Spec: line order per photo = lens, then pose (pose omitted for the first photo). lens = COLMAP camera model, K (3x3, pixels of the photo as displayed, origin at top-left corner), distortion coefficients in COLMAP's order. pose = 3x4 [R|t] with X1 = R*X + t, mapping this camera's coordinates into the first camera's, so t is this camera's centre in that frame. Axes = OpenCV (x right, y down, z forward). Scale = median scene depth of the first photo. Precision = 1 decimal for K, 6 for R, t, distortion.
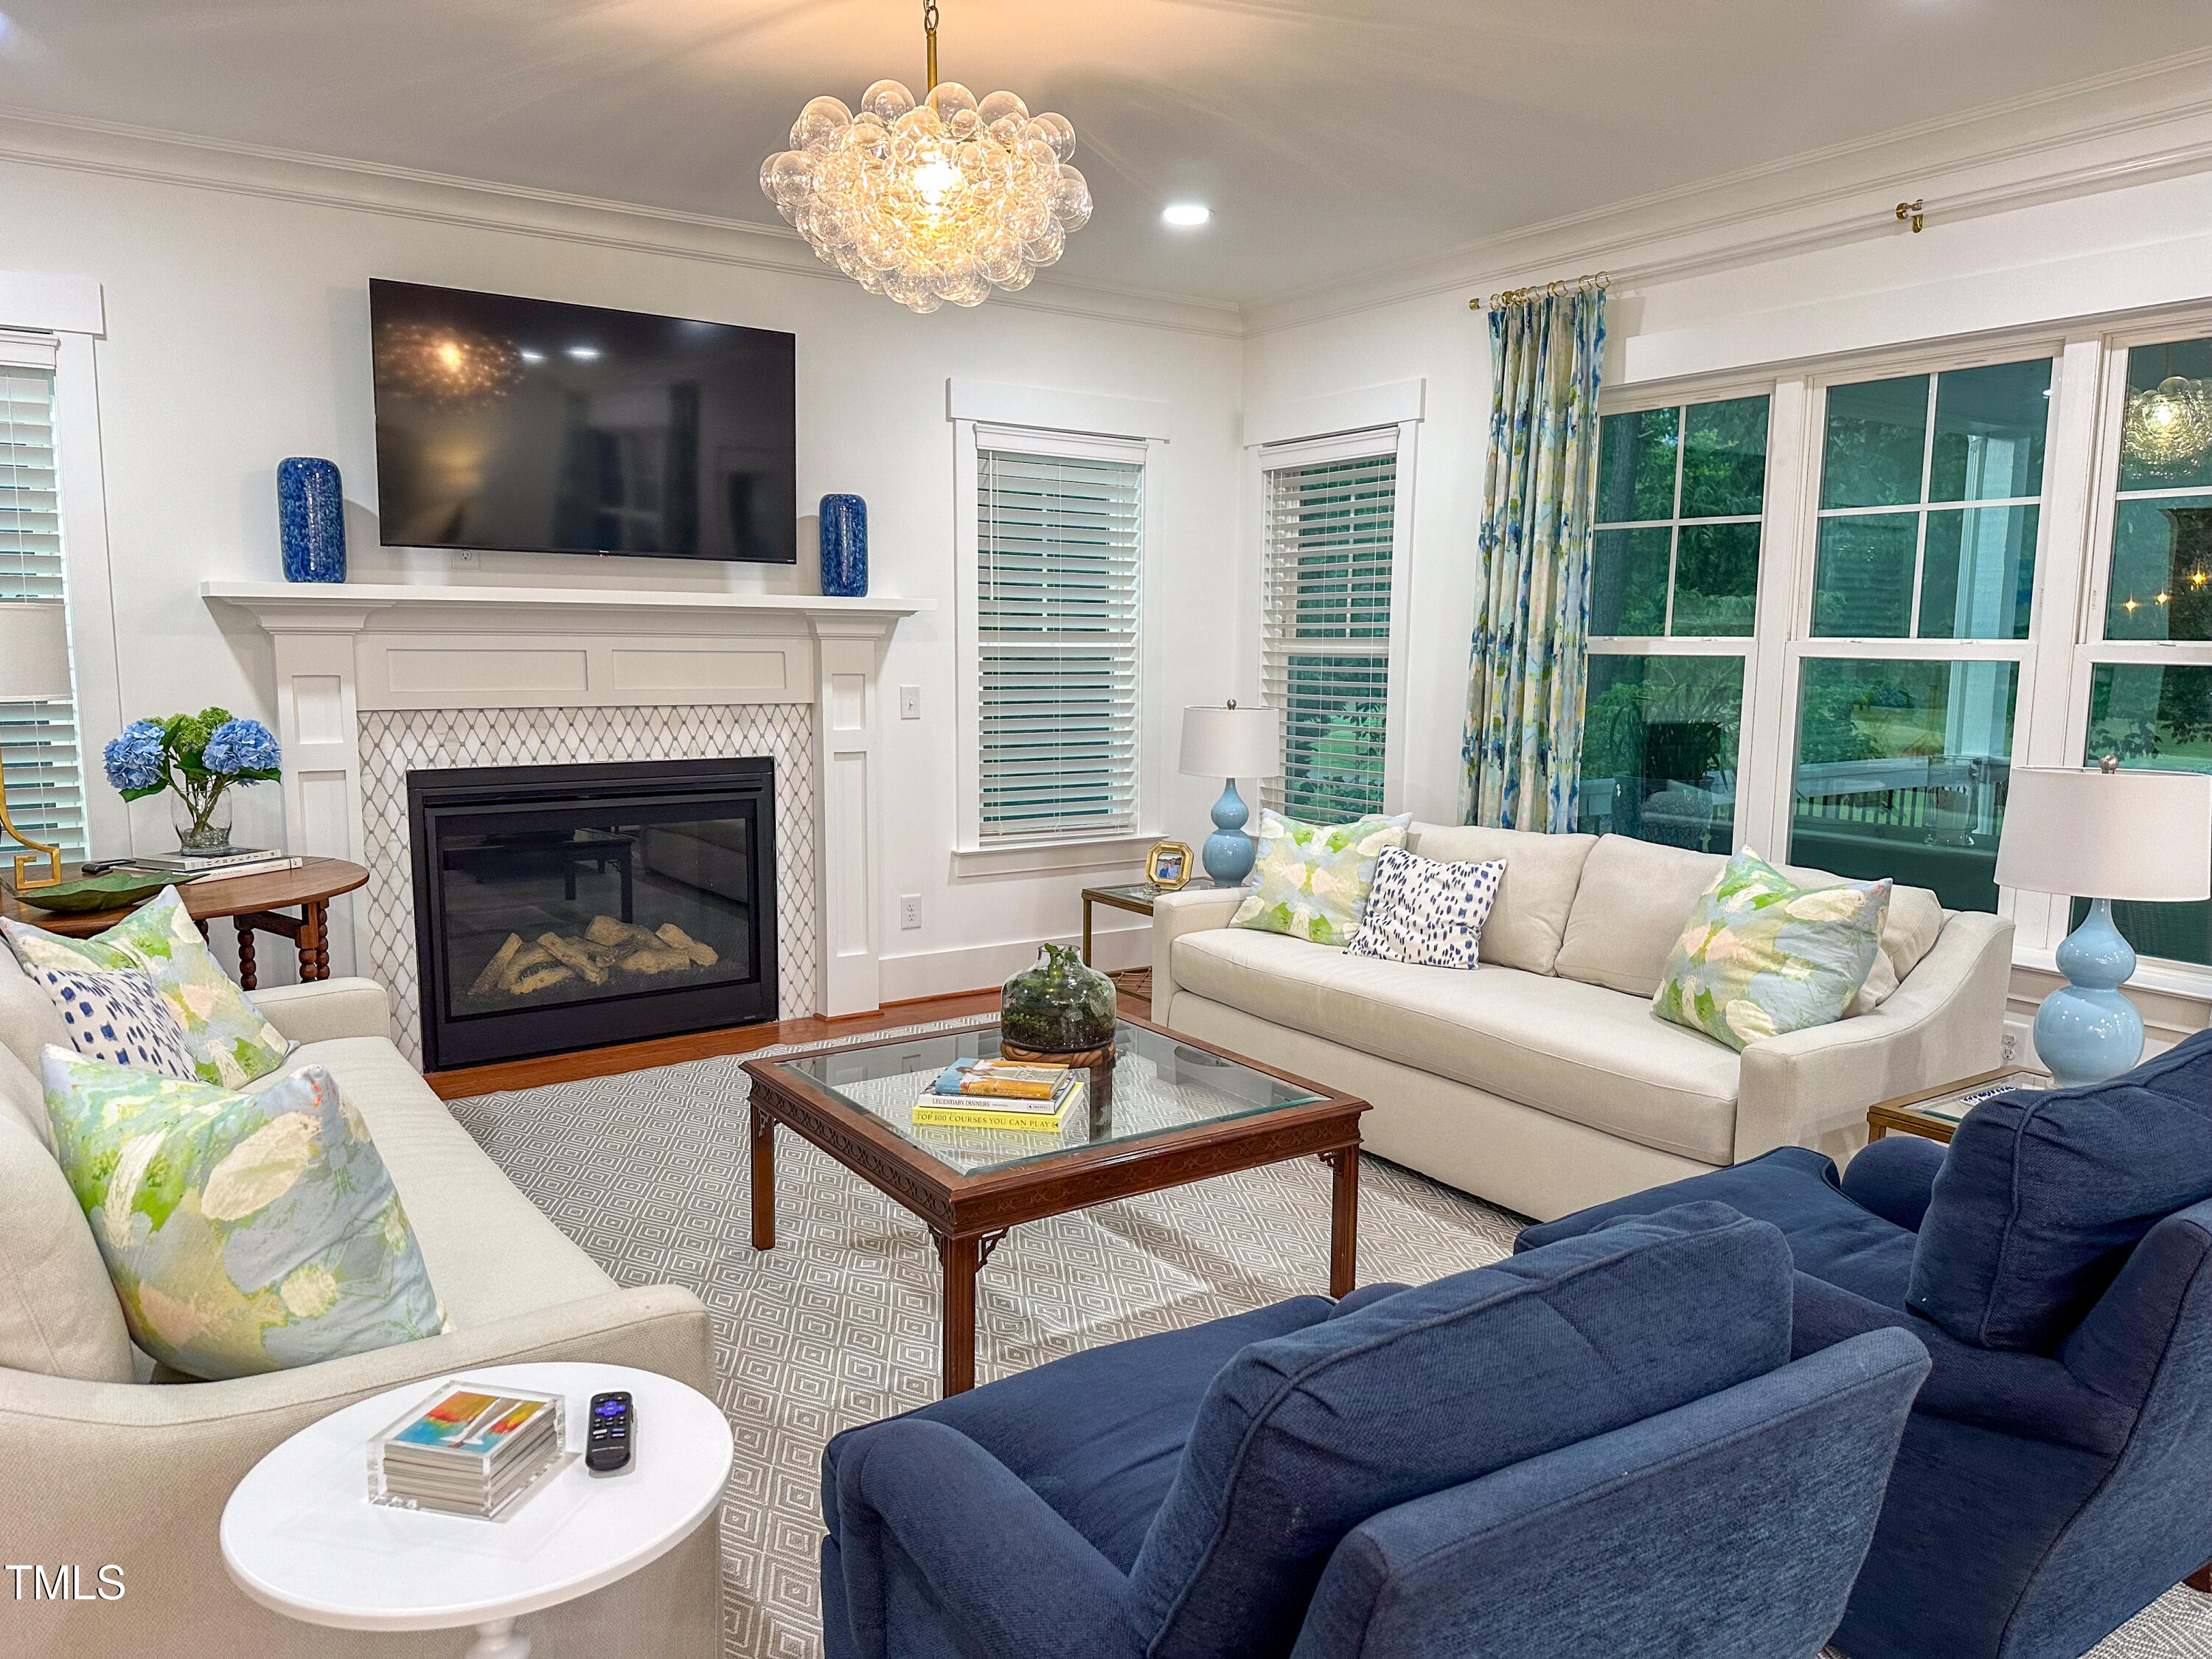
lens RADIAL K [[1536.6, 0, 1111.3], [0, 1536.6, 840.1], [0, 0, 1]] dist [0.009436, -0.000134]
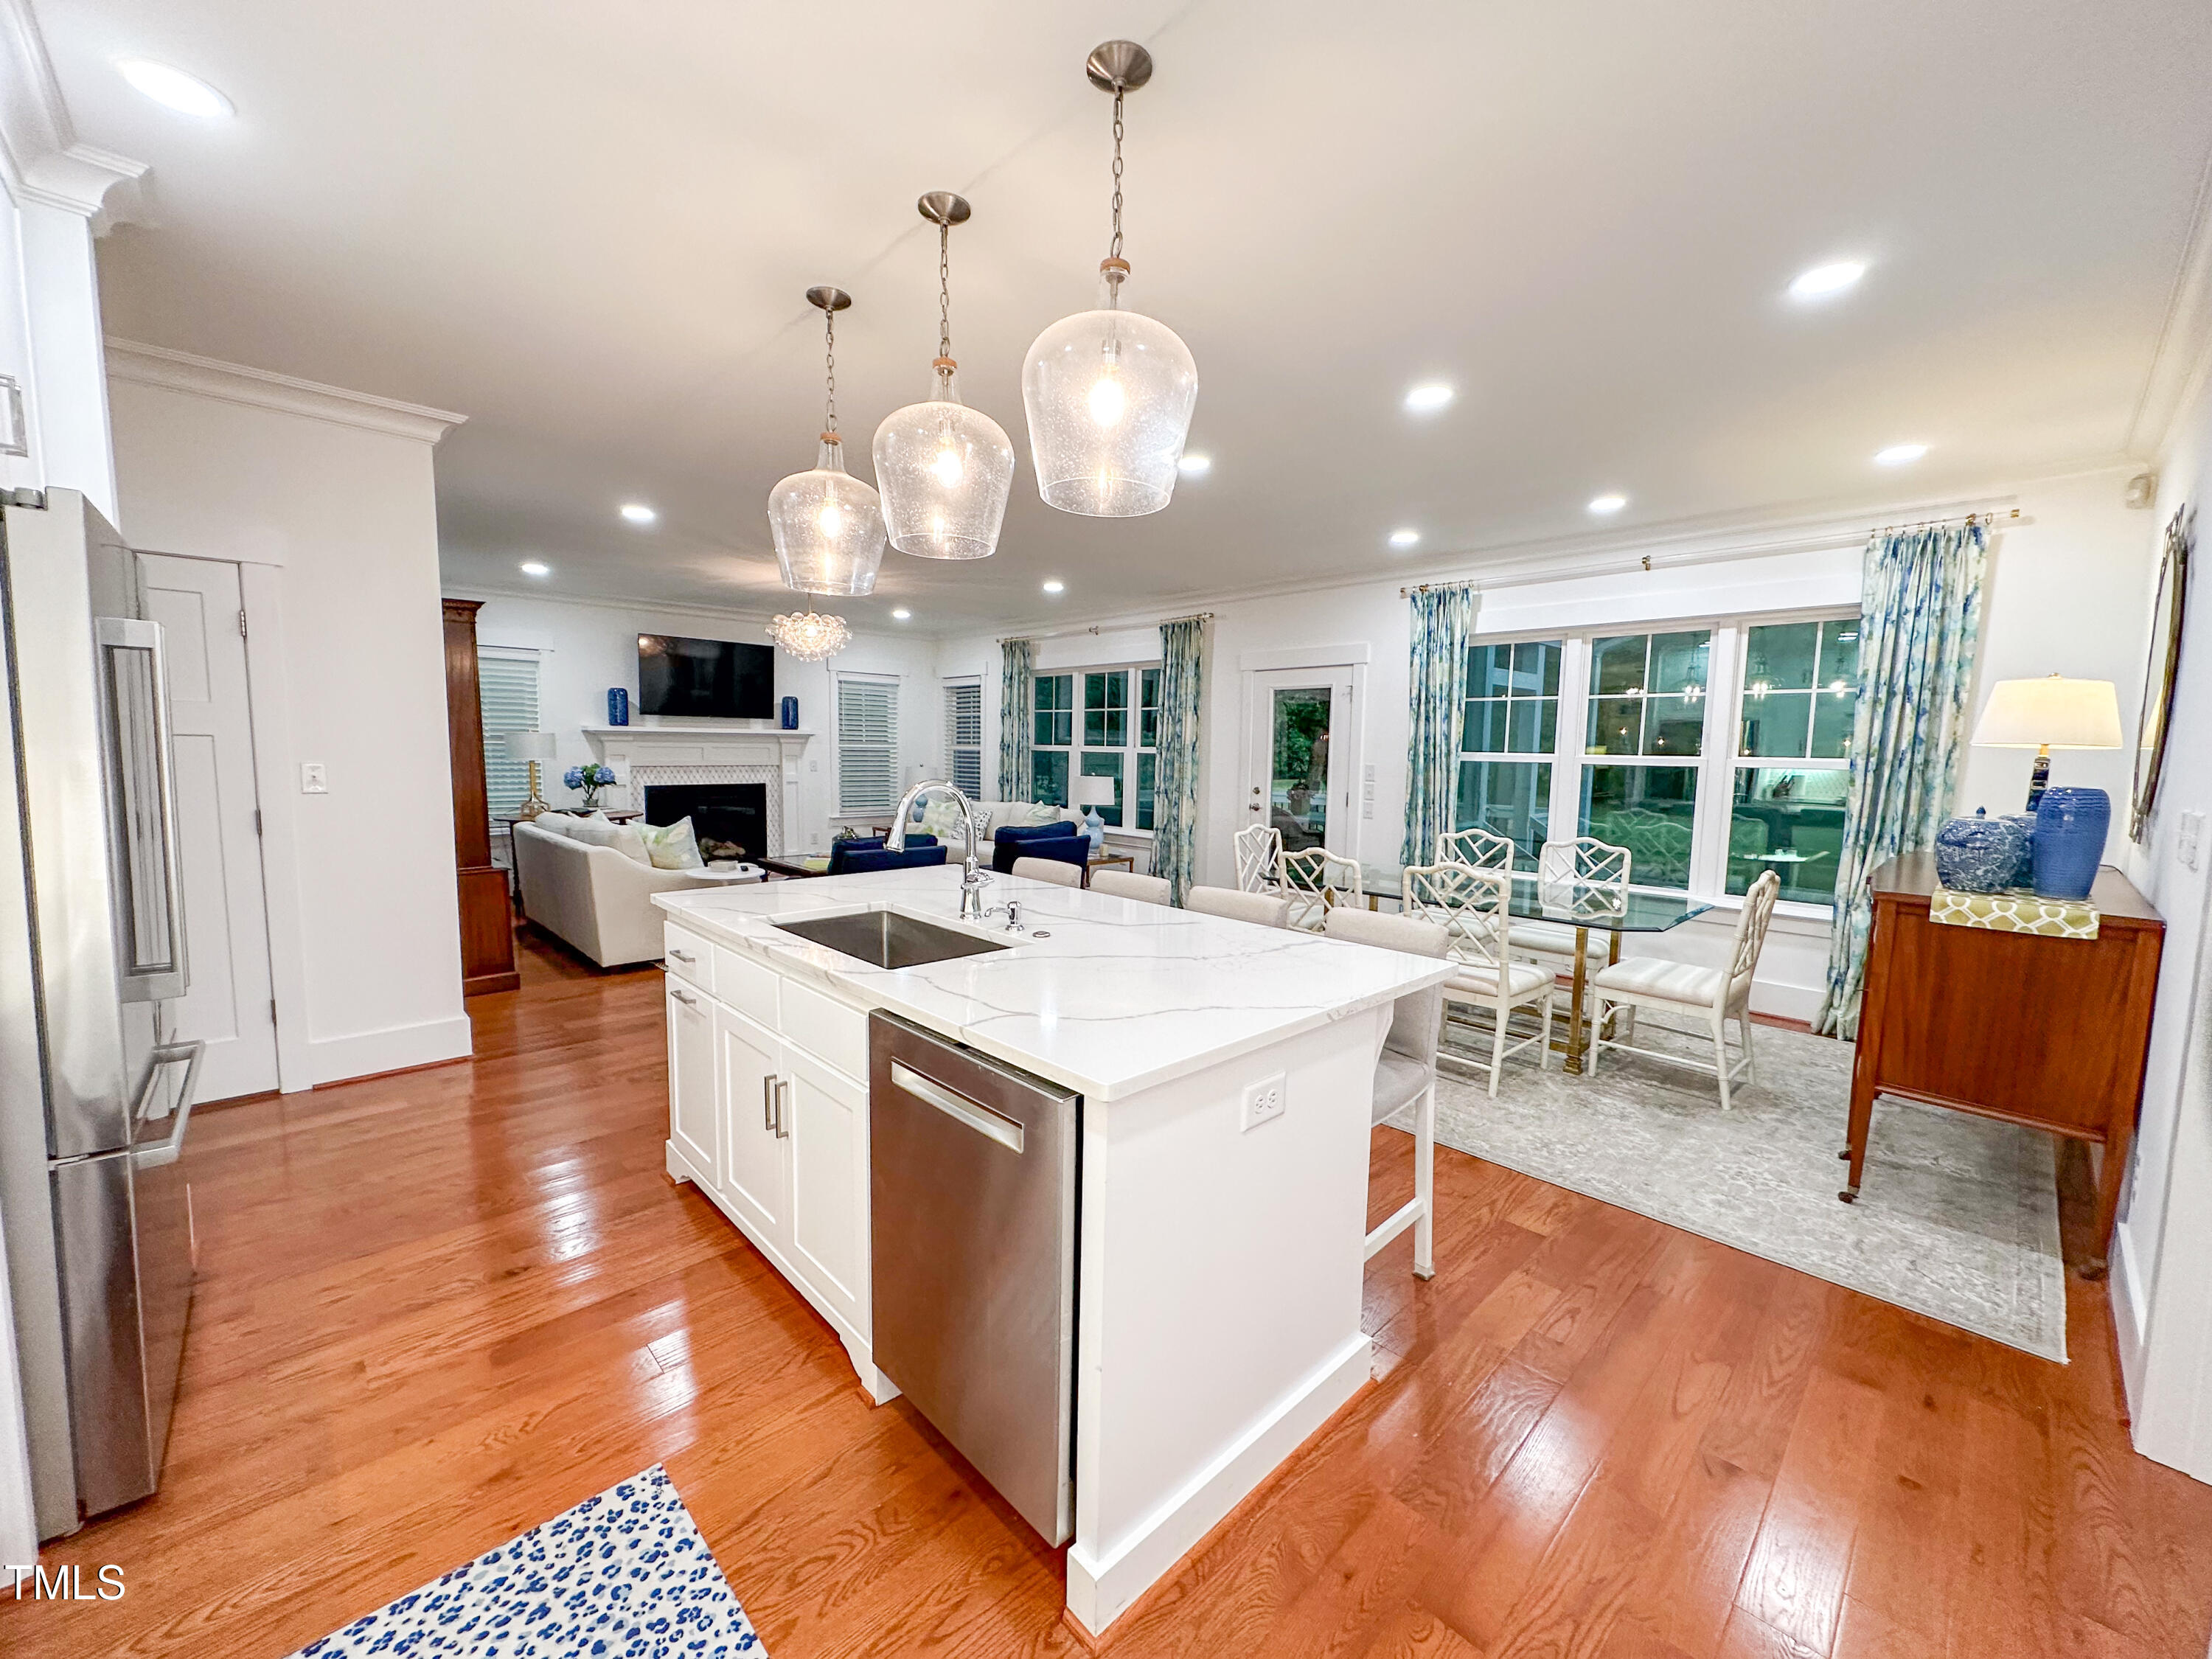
lens RADIAL K [[881.2, 0, 1103.0], [0, 881.2, 815.5], [0, 0, 1]] dist [-0.000075, 0.000018]
pose [[0.985916, -0.007150, 0.167087, 0.145332], [0.014753, 0.998909, -0.044301, 0.097918], [-0.166588, 0.046142, 0.984946, -0.822025]]
